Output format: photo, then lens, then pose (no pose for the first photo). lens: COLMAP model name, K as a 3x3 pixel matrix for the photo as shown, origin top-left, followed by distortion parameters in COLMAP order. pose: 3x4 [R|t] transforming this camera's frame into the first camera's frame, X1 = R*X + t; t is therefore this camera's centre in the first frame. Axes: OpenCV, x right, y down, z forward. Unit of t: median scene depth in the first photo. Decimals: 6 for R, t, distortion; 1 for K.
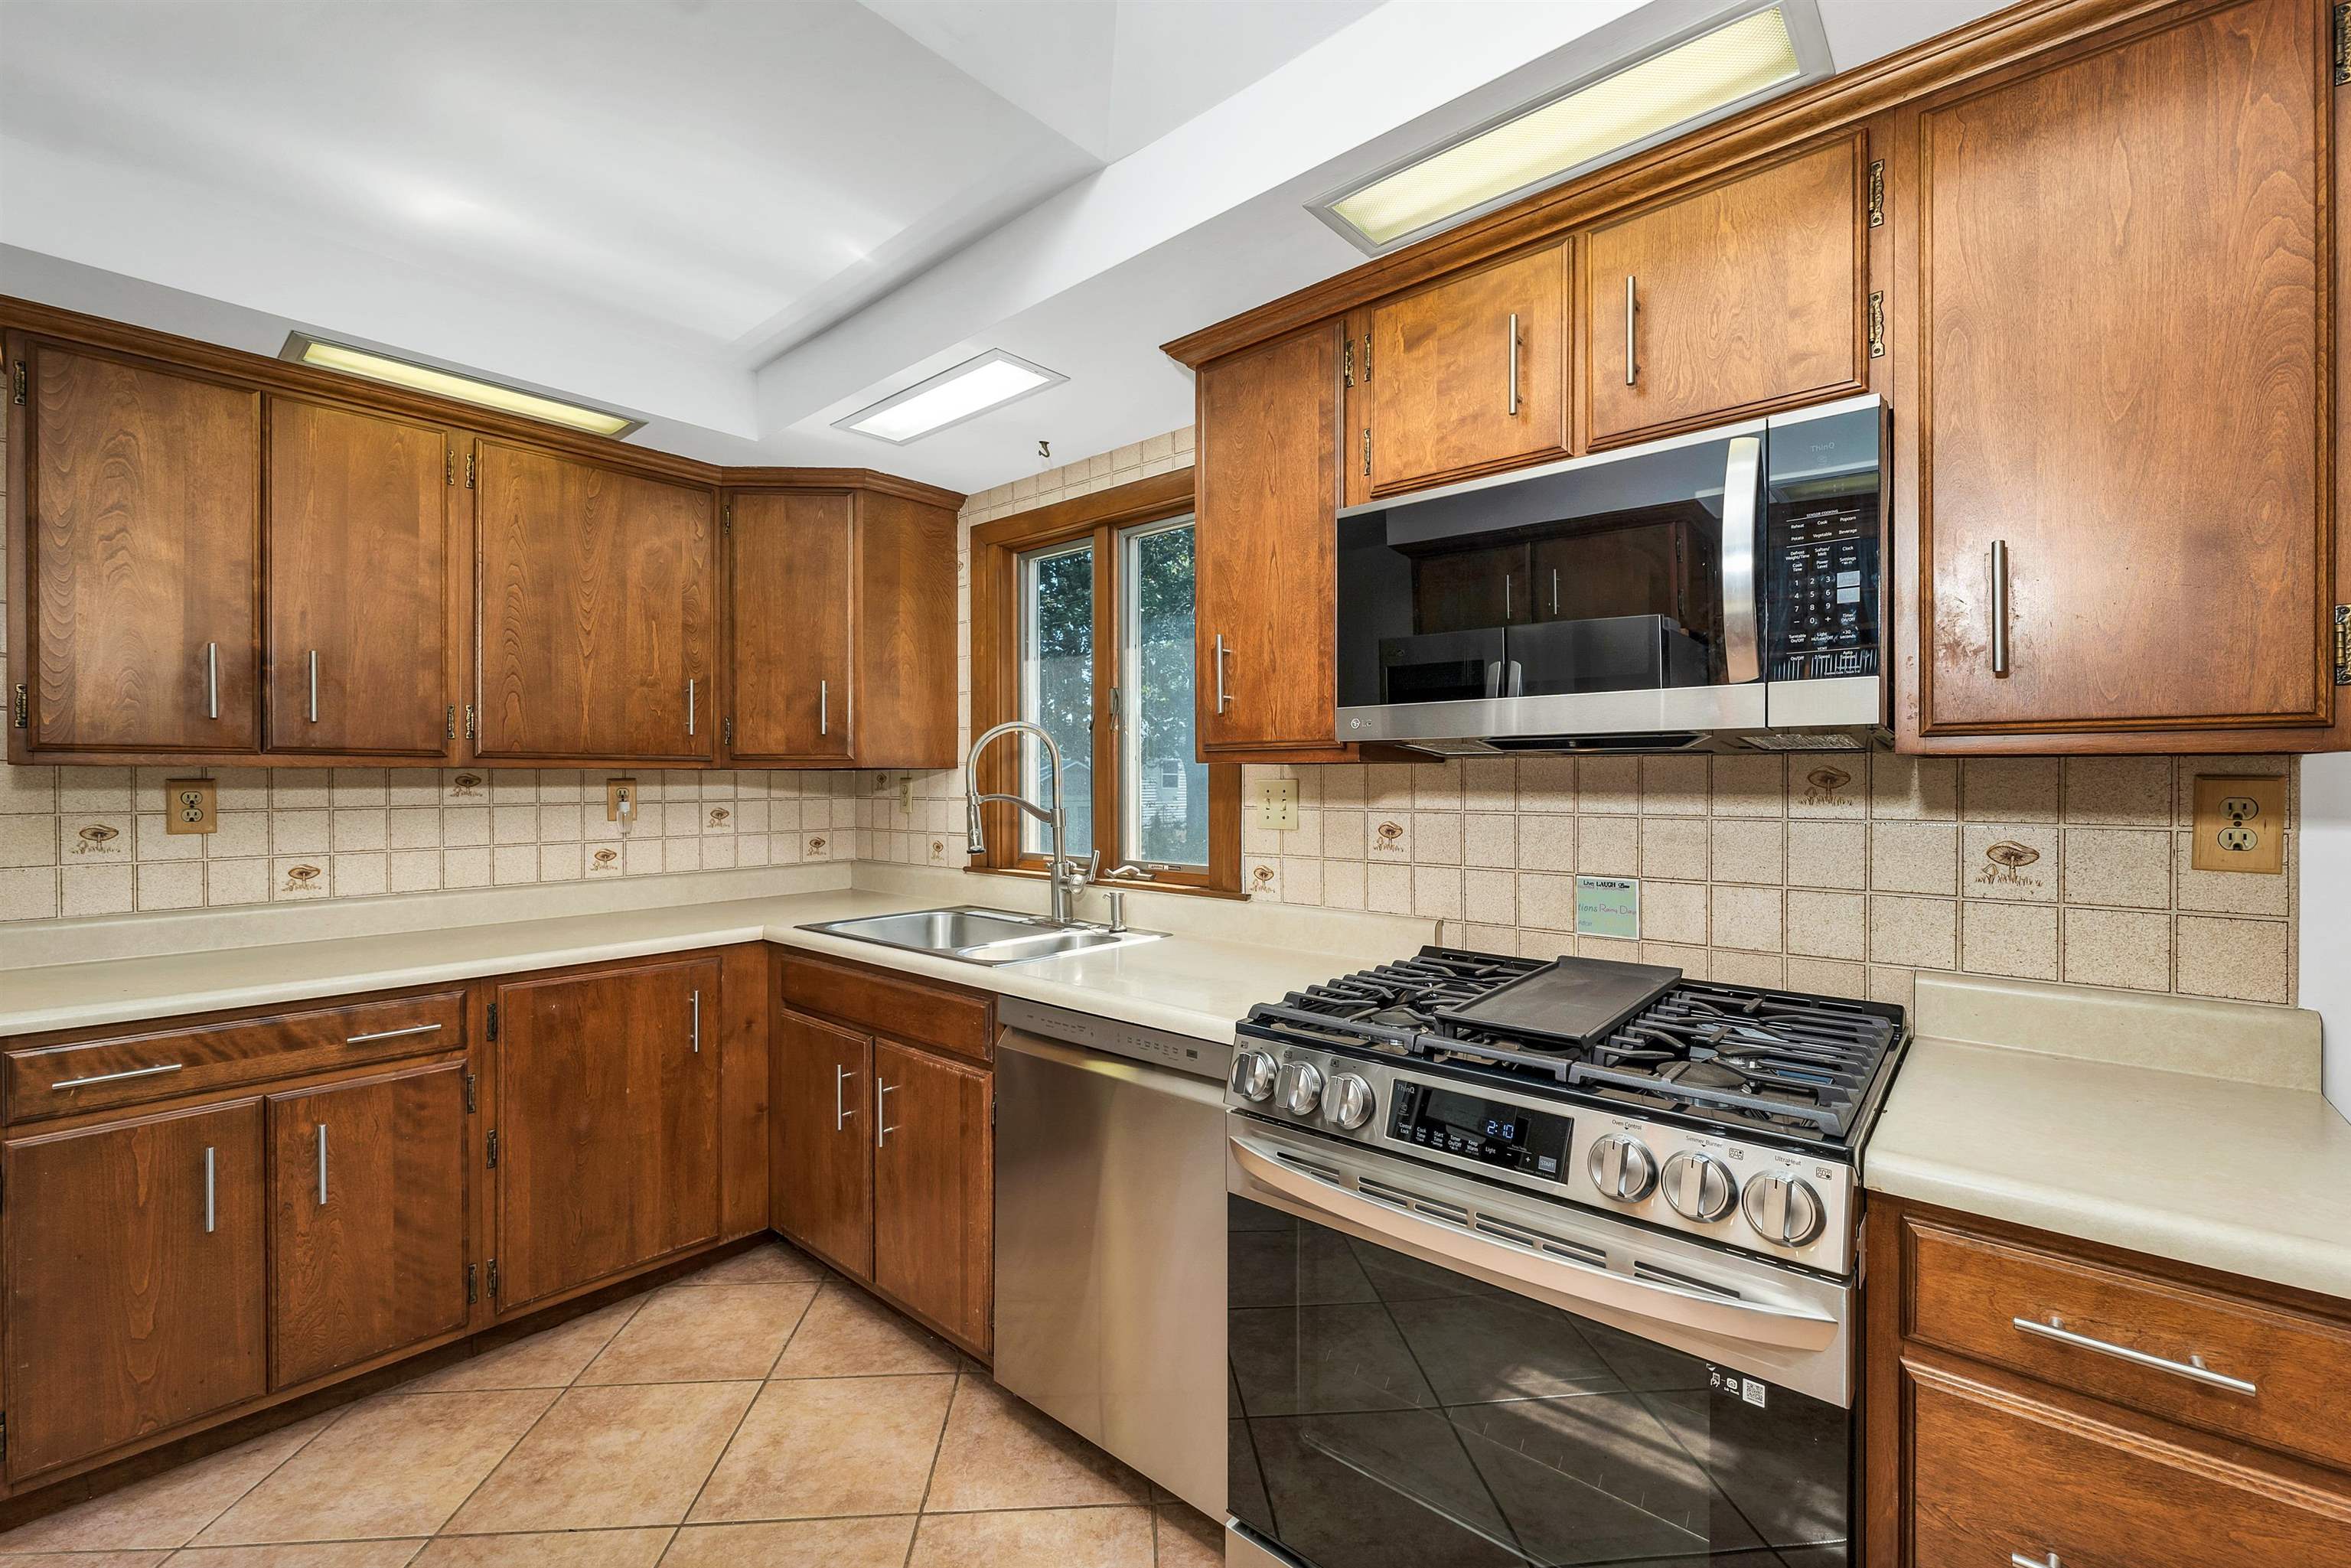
lens RADIAL K [[965.4, 0, 1165.4], [0, 965.4, 778.5], [0, 0, 1]] dist [0.001908, -0.000231]
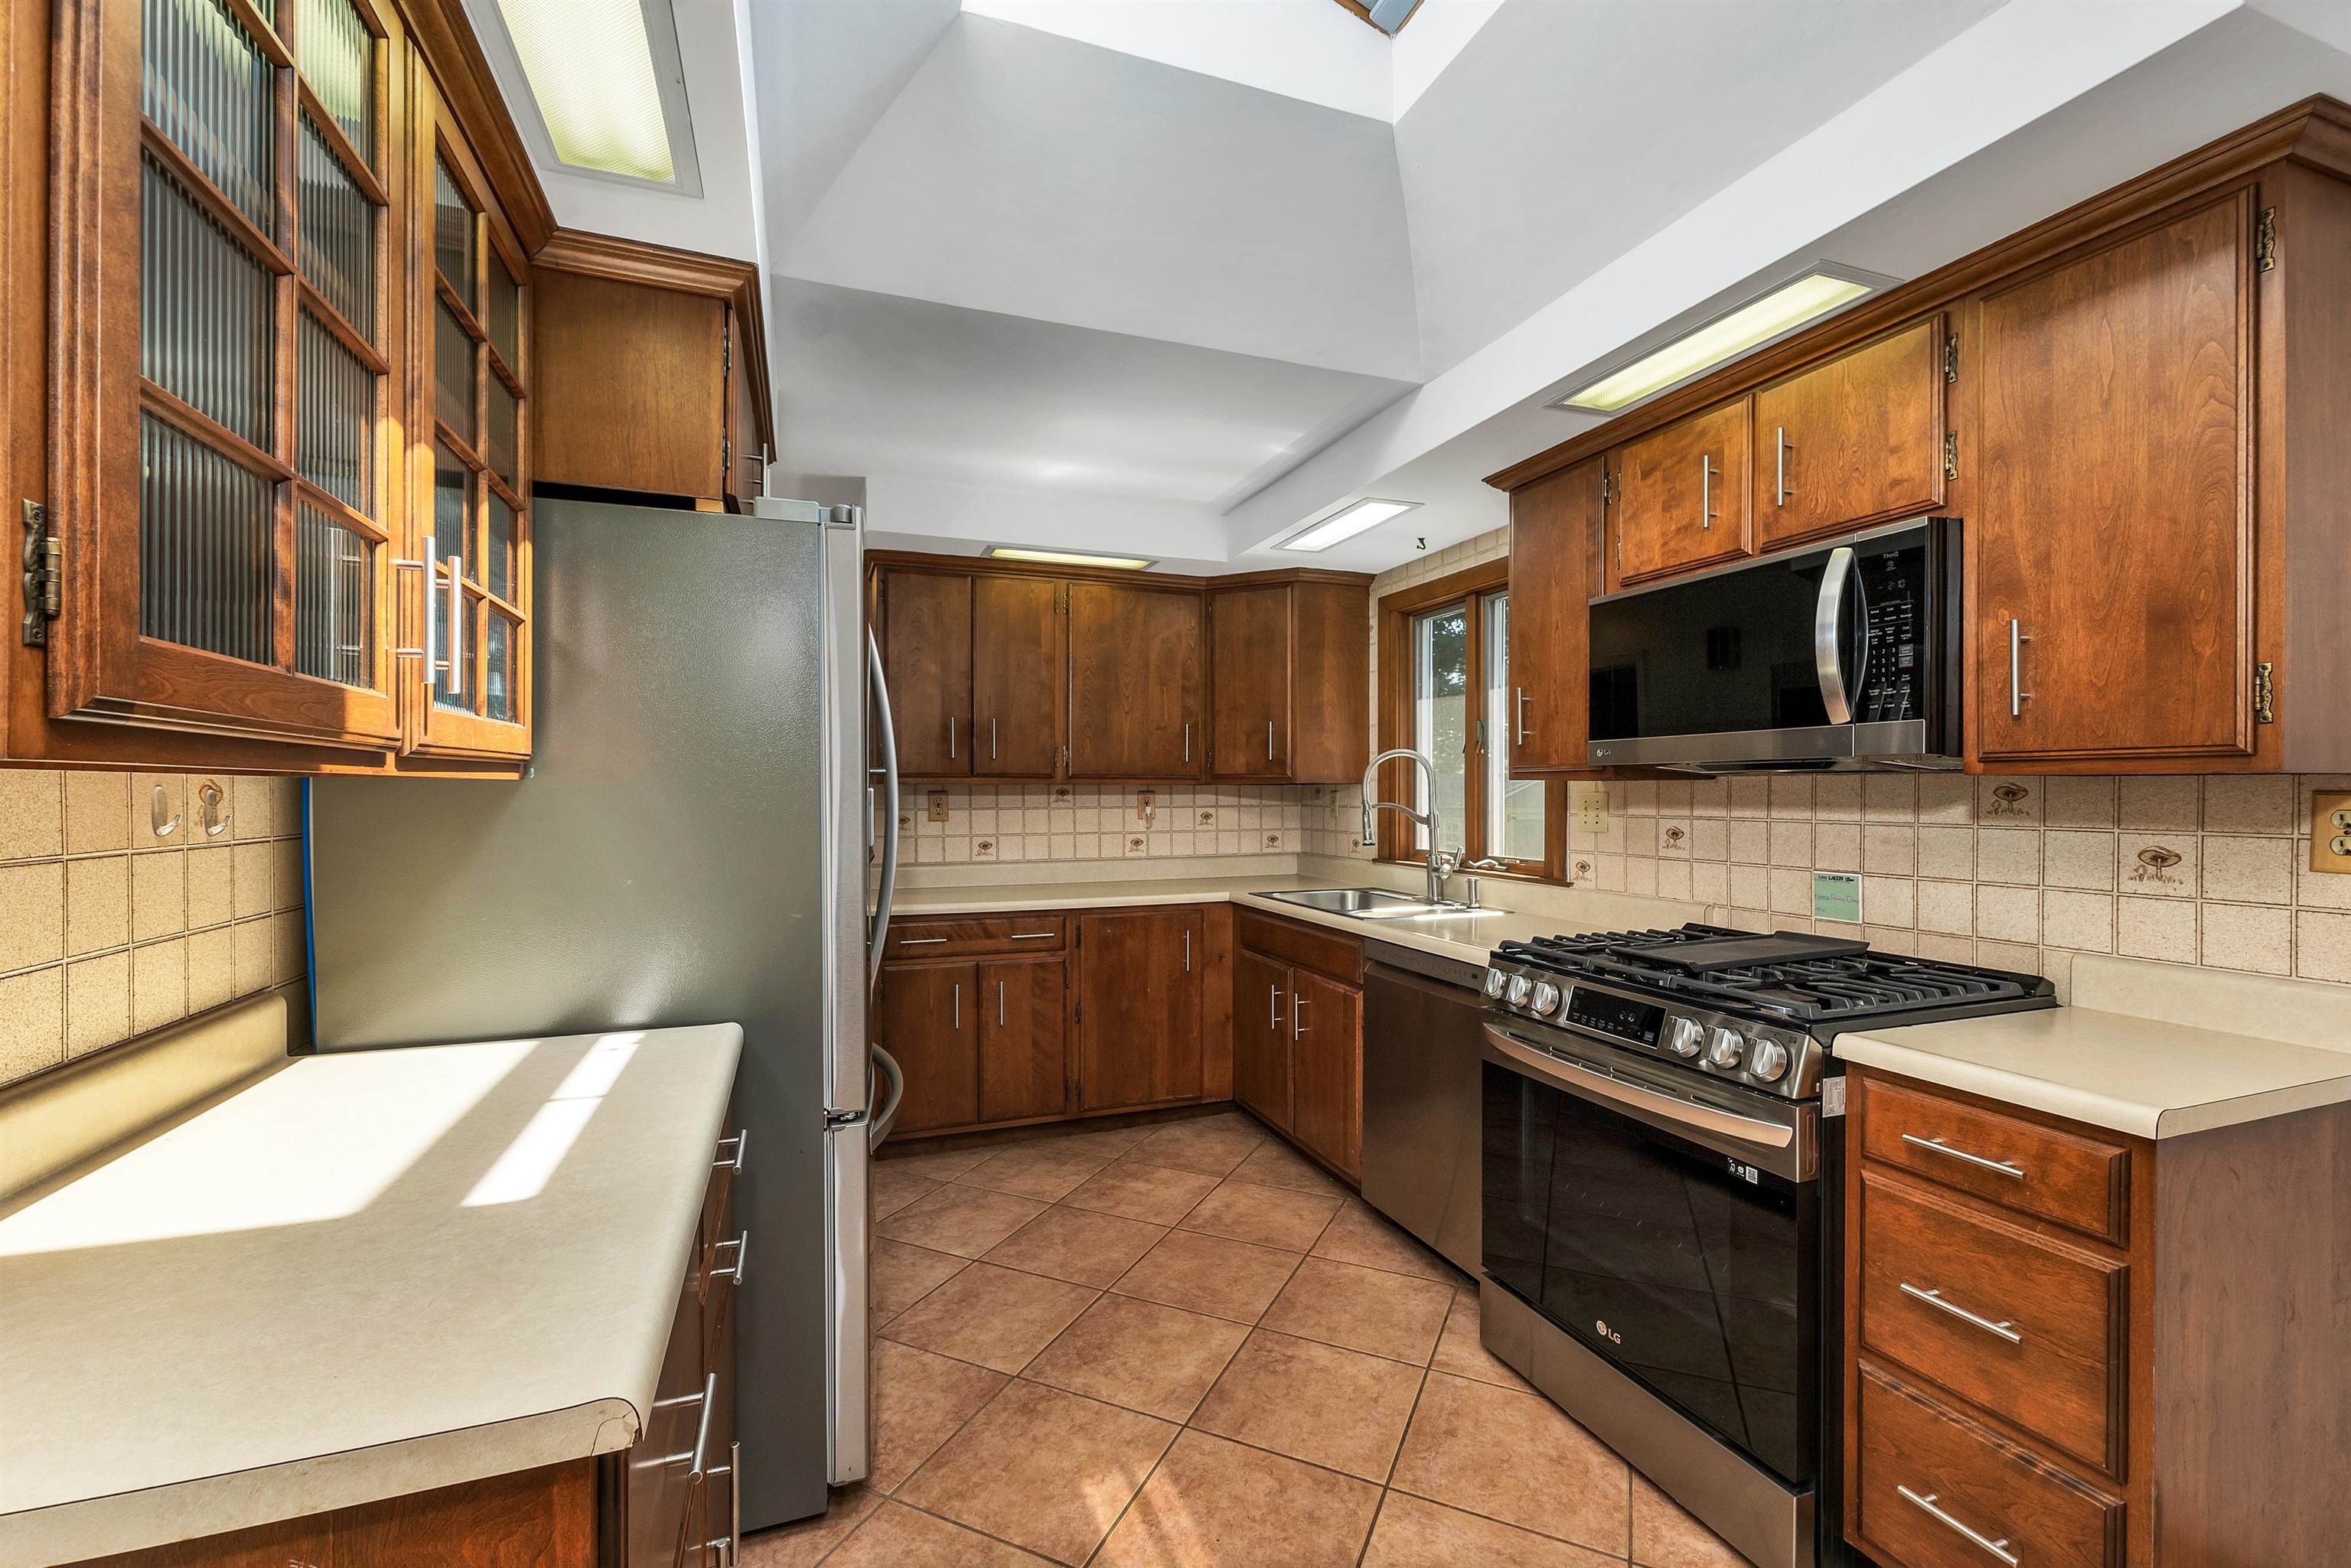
lens RADIAL K [[965.4, 0, 1165.4], [0, 965.4, 778.5], [0, 0, 1]] dist [0.001908, -0.000231]
pose [[0.878806, -0.004849, -0.477155, 0.269260], [-0.001094, 0.999925, -0.012178, -0.001691], [0.477179, 0.011225, 0.878735, -0.456748]]
